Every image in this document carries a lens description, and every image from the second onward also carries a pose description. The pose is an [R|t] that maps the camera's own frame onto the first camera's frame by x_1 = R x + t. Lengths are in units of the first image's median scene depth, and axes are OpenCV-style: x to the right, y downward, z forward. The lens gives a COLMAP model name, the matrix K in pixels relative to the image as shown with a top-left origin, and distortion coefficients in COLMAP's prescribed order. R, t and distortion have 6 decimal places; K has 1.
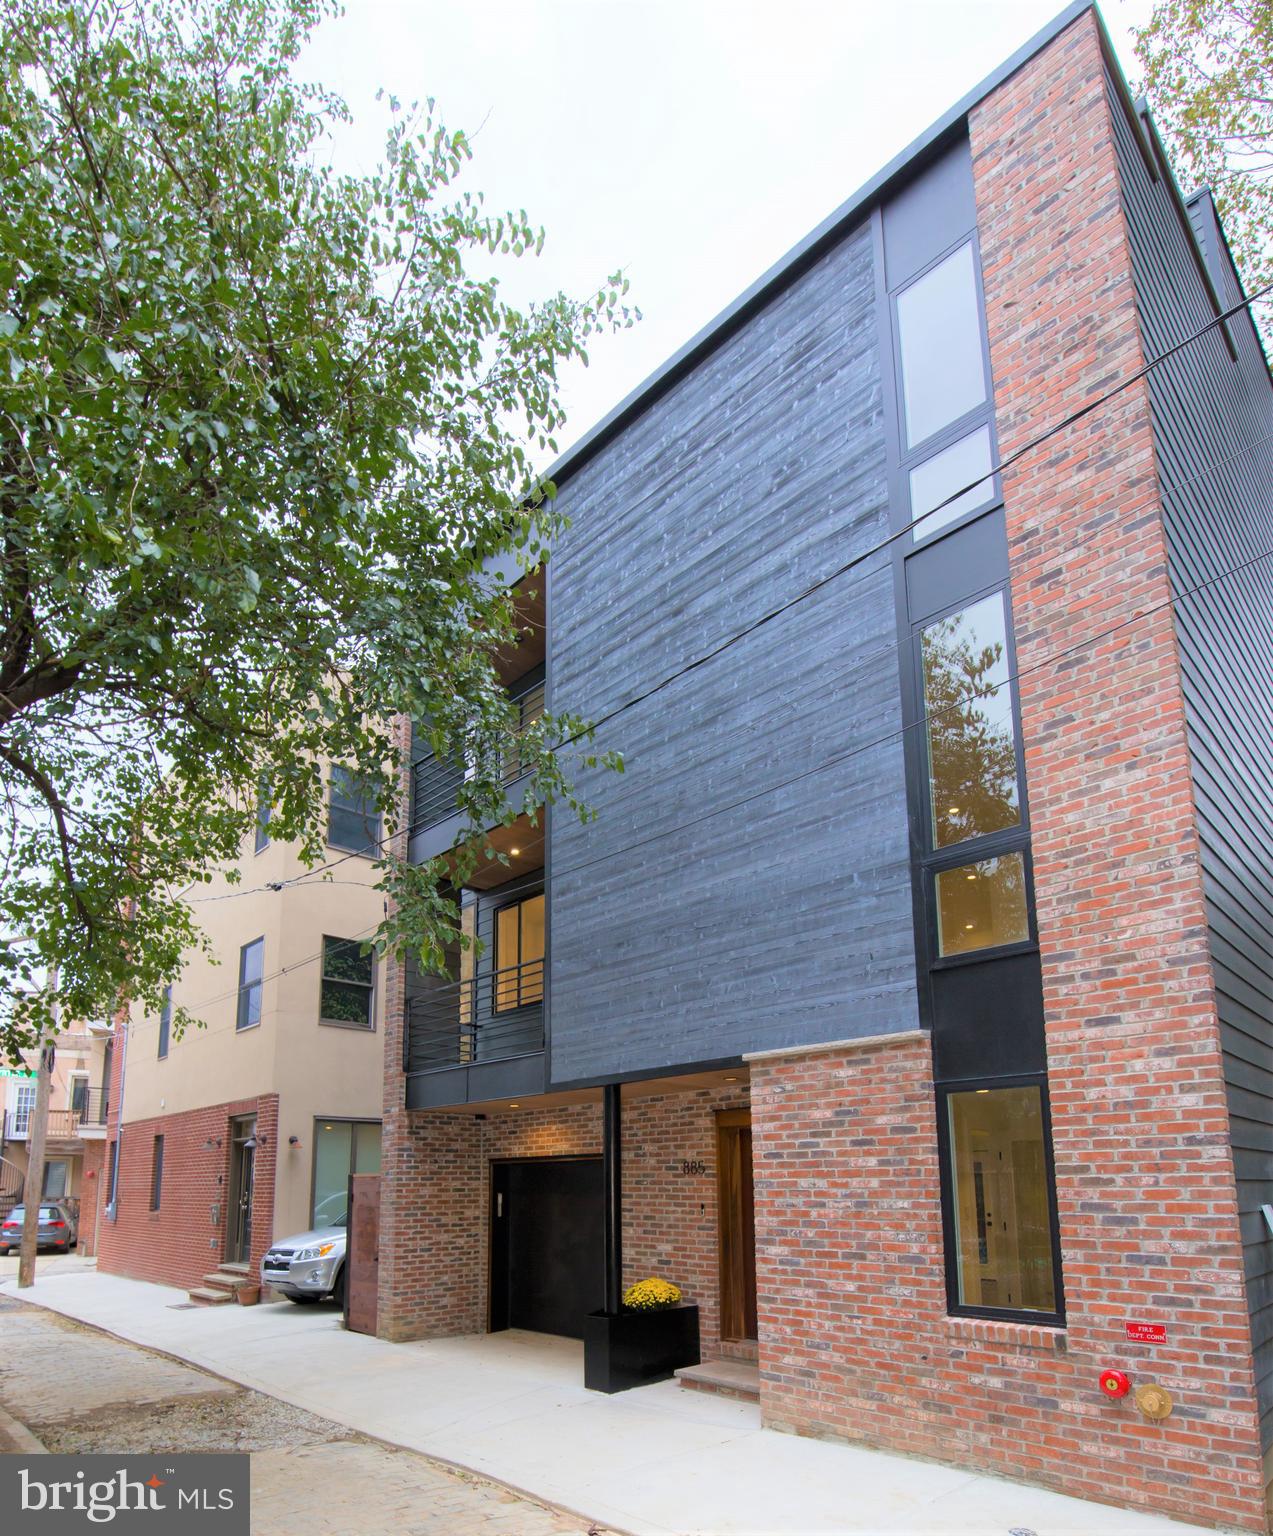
lens RADIAL K [[774.0, 0, 635.7], [0, 774.0, 746.2], [0, 0, 1]] dist [-0.000448, -0.000273]
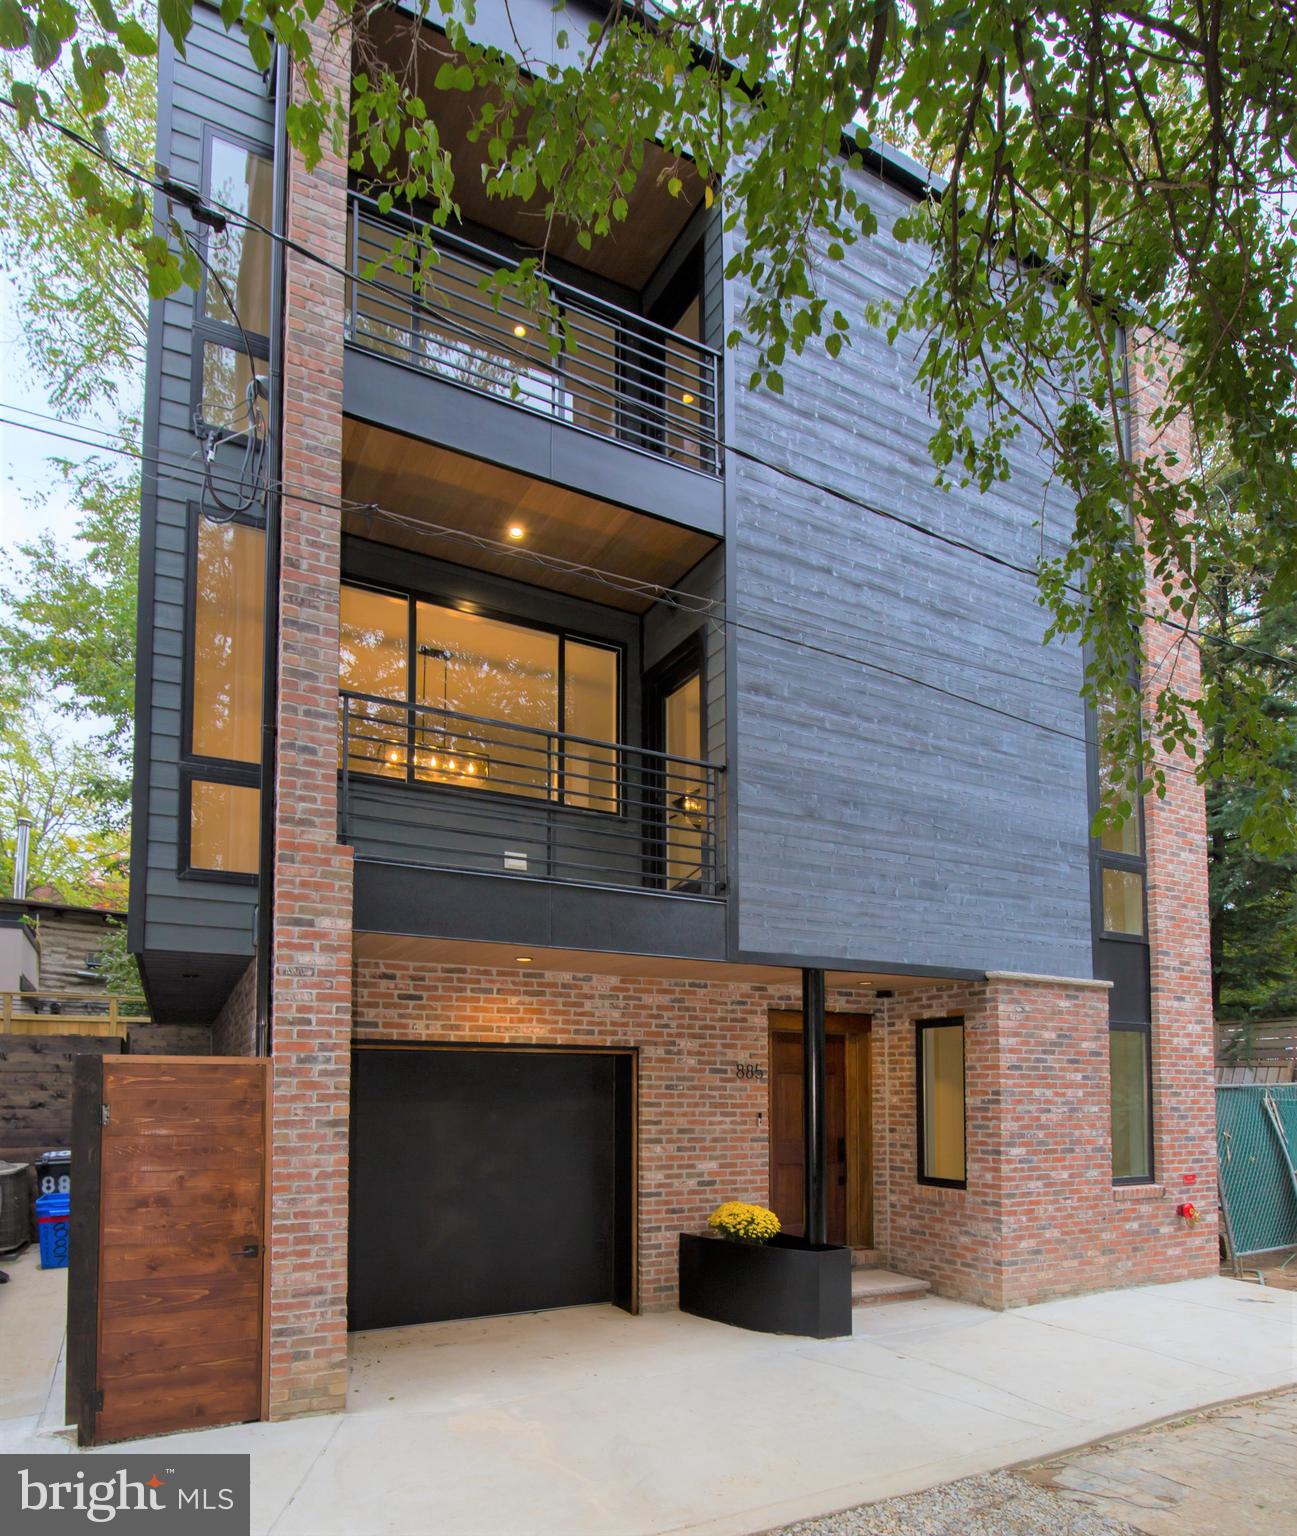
lens RADIAL K [[880.5, 0, 648.5], [0, 880.5, 768.0], [0, 0, 1]] dist [-0.001630, -0.000623]
pose [[0.280546, 0.337158, 0.898676, -1.138716], [-0.481593, 0.859339, -0.172058, 0.613951], [-0.830278, -0.384526, 0.403458, 1.069597]]
